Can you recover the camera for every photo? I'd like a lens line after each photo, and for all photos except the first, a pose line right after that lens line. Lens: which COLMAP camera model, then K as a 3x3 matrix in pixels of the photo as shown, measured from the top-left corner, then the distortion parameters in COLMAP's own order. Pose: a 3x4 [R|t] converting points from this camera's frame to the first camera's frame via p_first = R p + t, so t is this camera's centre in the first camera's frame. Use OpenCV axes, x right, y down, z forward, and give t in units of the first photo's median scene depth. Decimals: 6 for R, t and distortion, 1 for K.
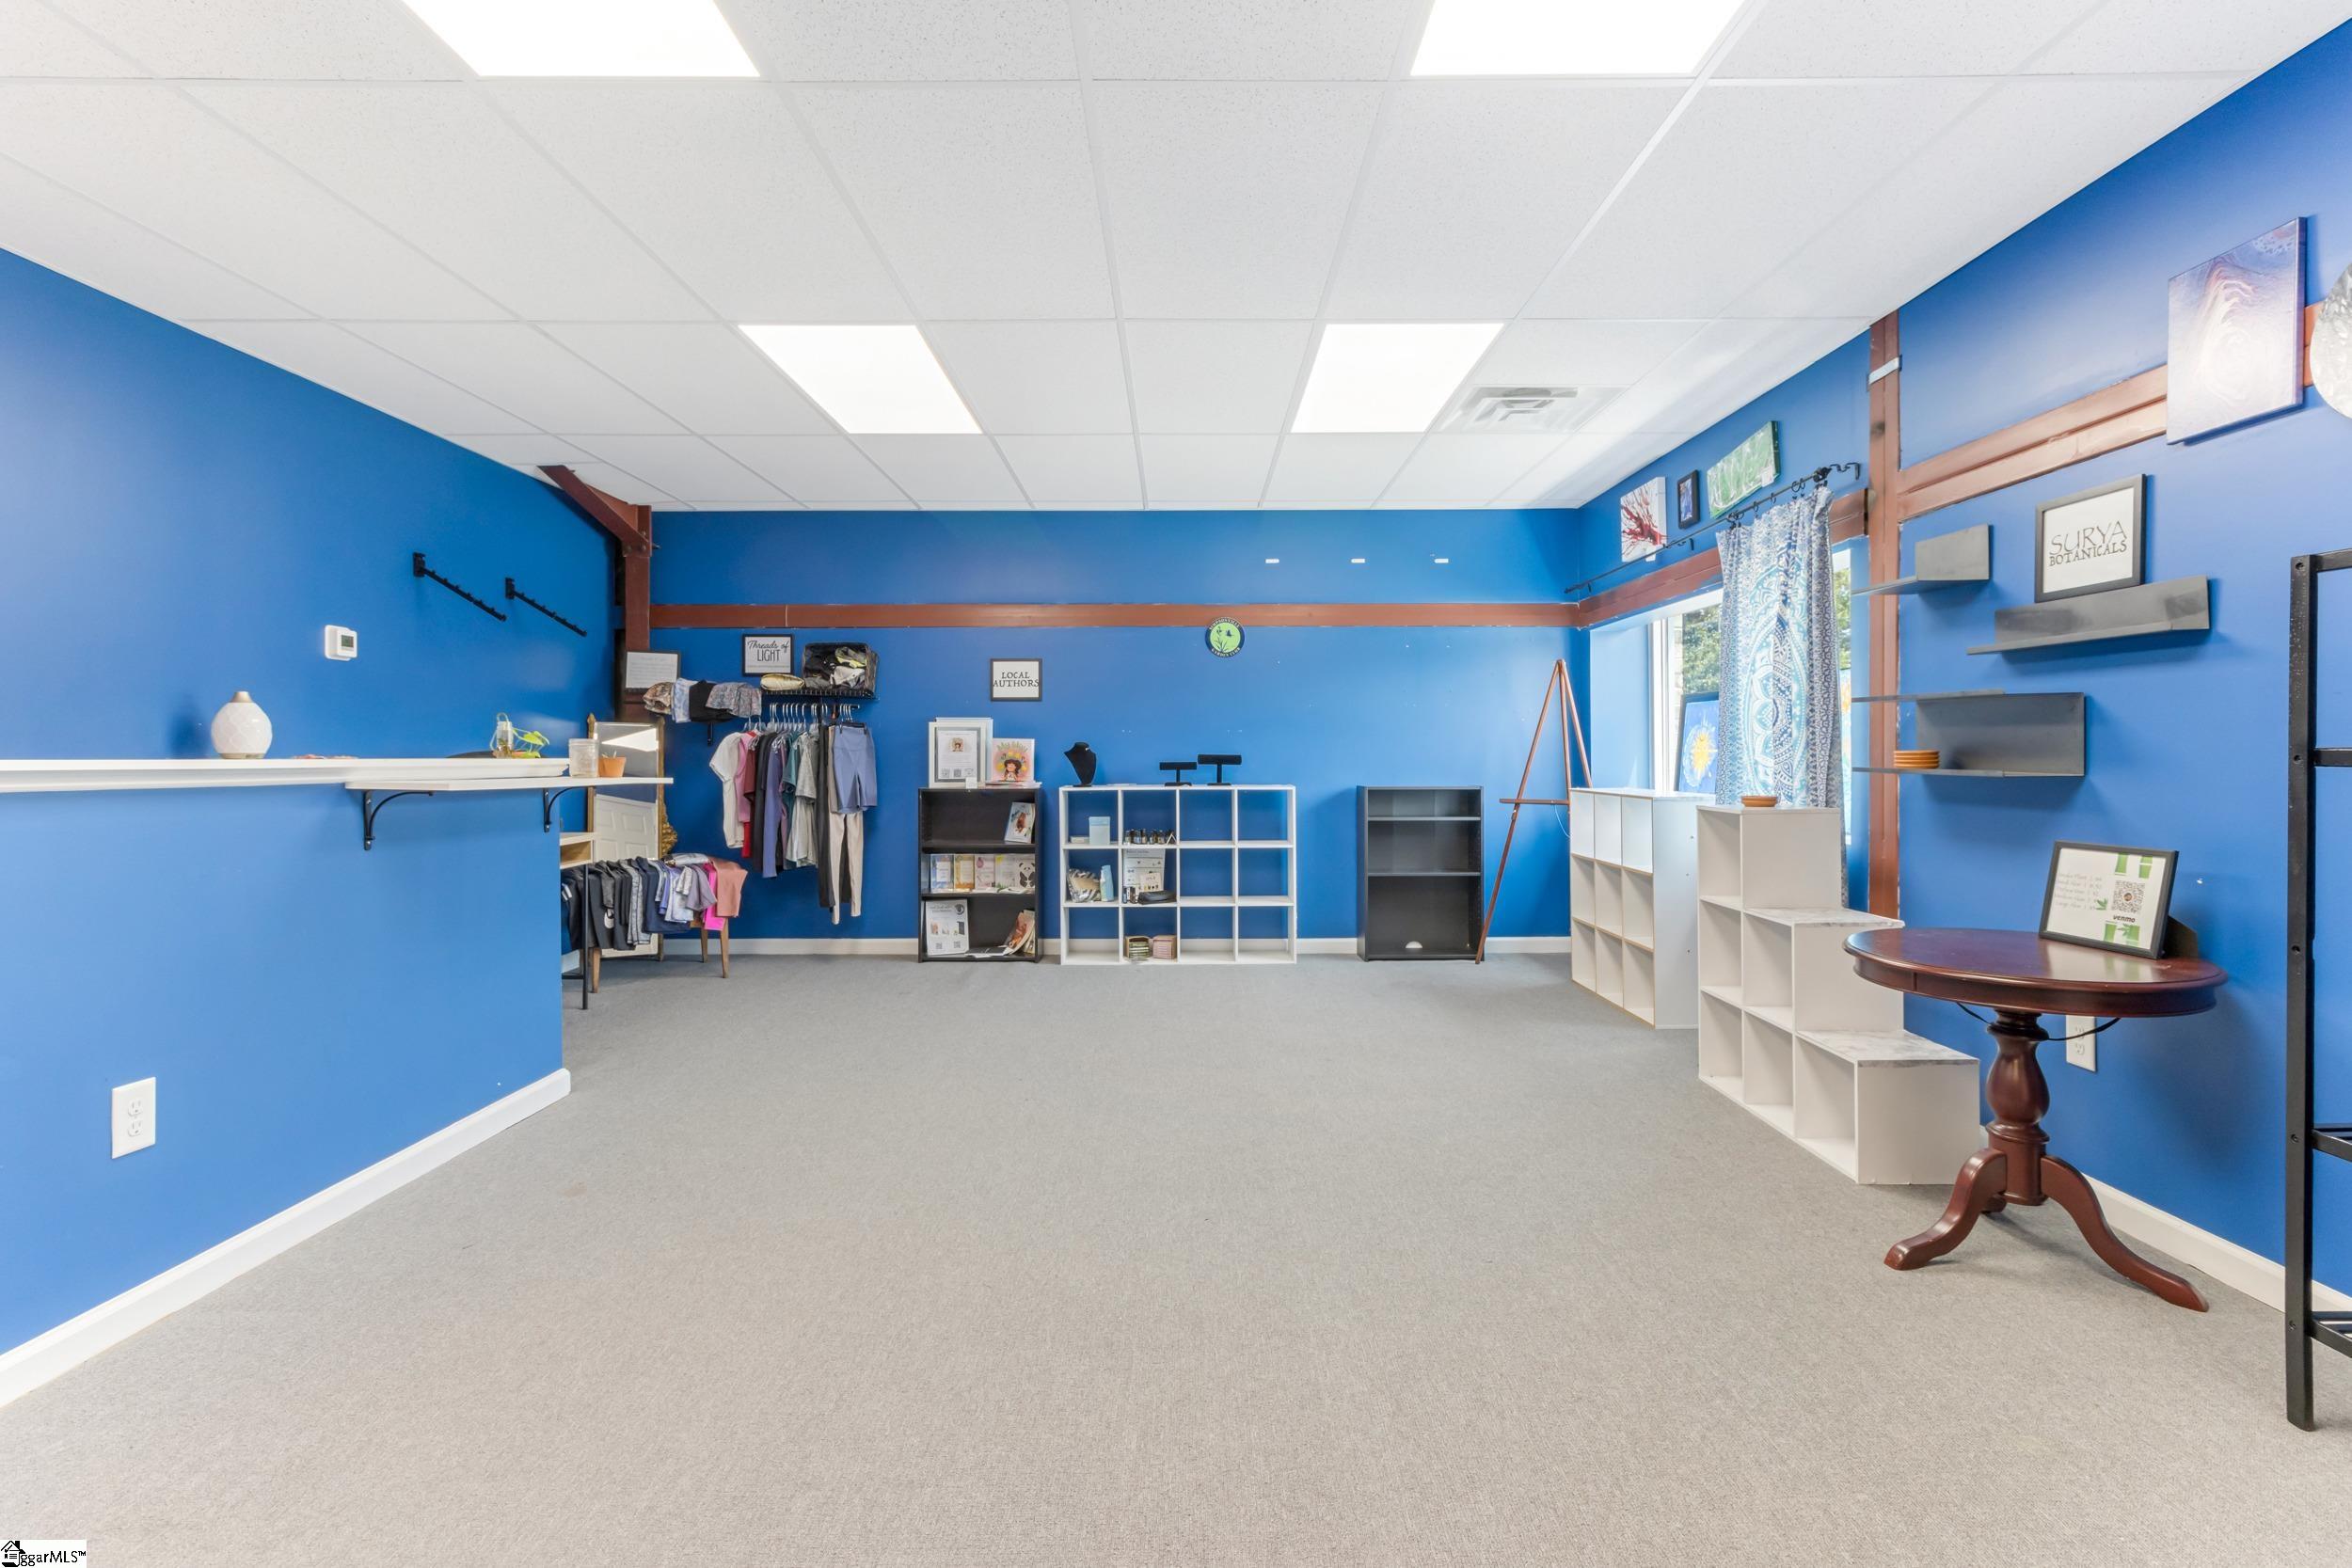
lens RADIAL K [[1124.0, 0, 1179.5], [0, 1124.0, 770.3], [0, 0, 1]] dist [0.003023, 0.000782]
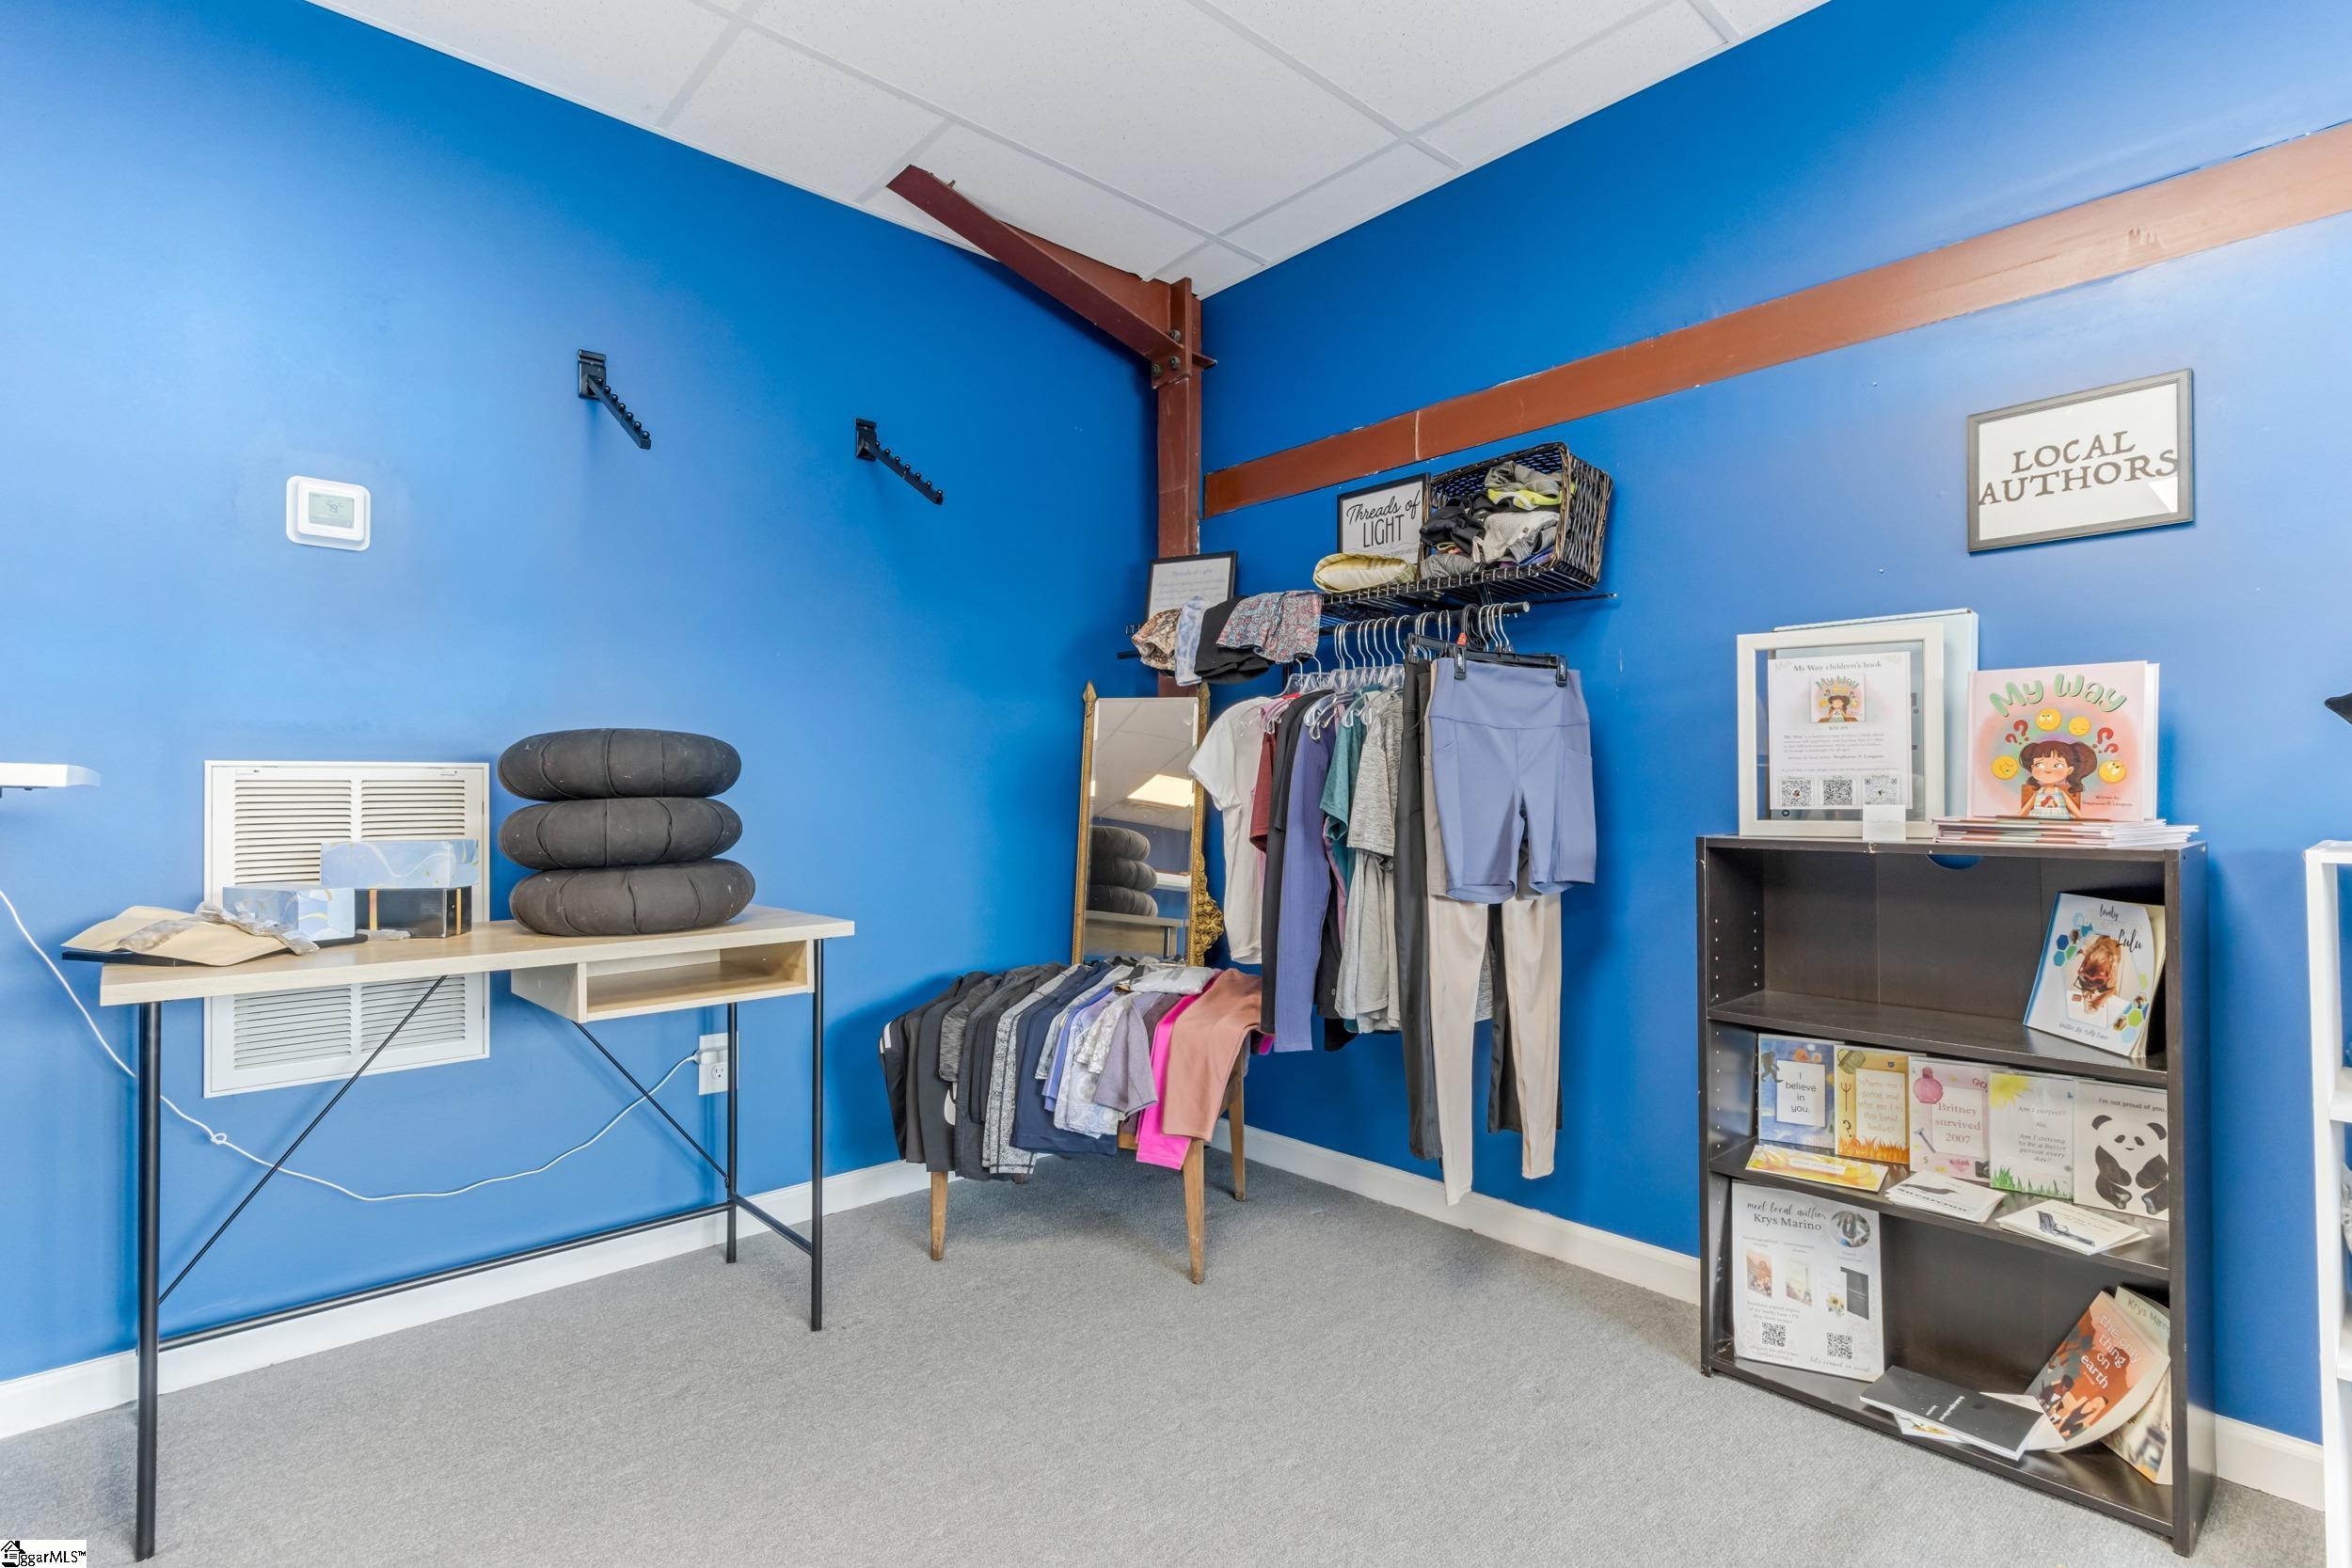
lens RADIAL K [[1124.0, 0, 1192.4], [0, 1124.0, 779.6], [0, 0, 1]] dist [0.003023, 0.000782]
pose [[0.675163, -0.010244, -0.737597, -0.088717], [-0.008442, 0.999731, -0.021613, 0.007618], [0.737620, 0.020819, 0.674895, 0.661706]]
